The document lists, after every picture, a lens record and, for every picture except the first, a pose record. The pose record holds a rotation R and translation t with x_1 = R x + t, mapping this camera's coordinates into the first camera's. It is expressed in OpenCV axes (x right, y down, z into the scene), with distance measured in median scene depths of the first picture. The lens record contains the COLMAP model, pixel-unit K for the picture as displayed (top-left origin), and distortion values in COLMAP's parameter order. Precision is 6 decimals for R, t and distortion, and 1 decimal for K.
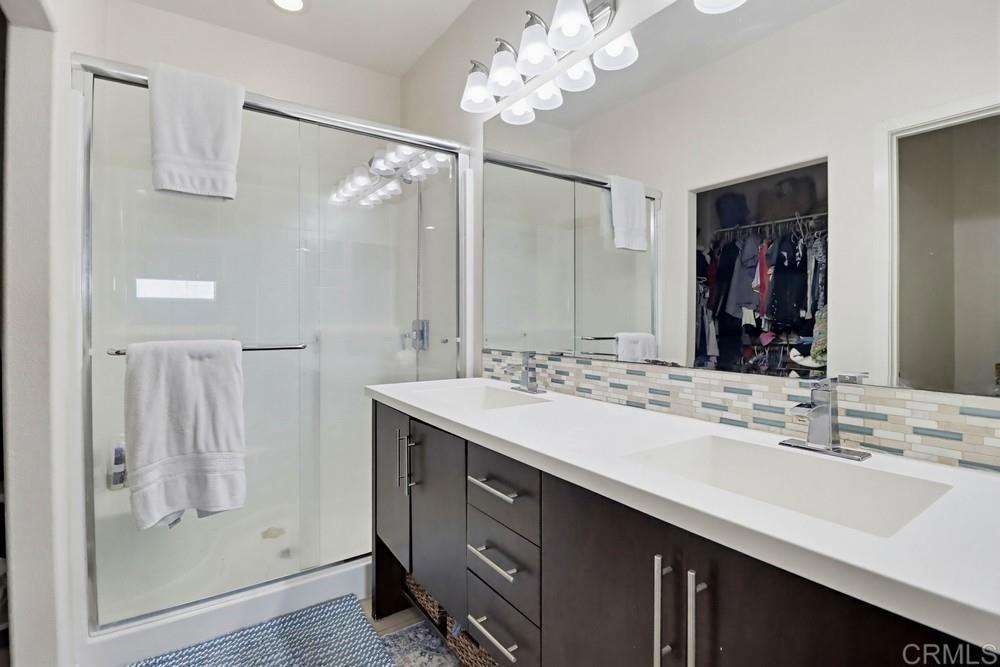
lens RADIAL K [[478.7, 0, 495.6], [0, 478.7, 325.9], [0, 0, 1]] dist [-0.018117, -0.000383]
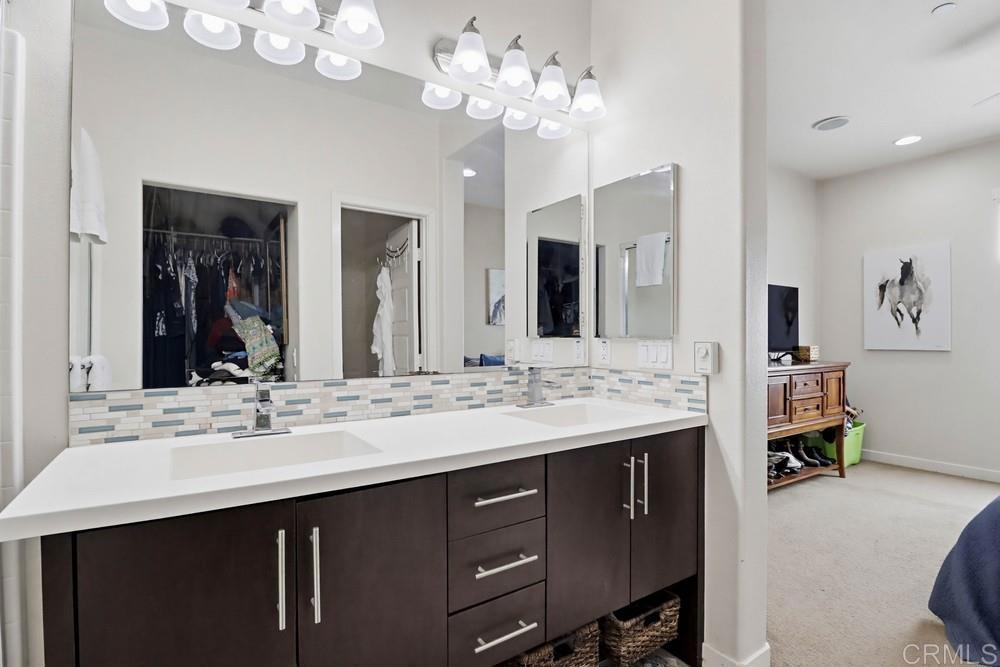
lens RADIAL K [[478.7, 0, 495.5], [0, 478.7, 335.8], [0, 0, 1]] dist [-0.018117, -0.000383]
pose [[0.006815, -0.005177, 0.999963, -0.817846], [0.014753, 0.999878, 0.005076, -0.018601], [-0.999868, 0.014718, 0.006890, 0.769918]]
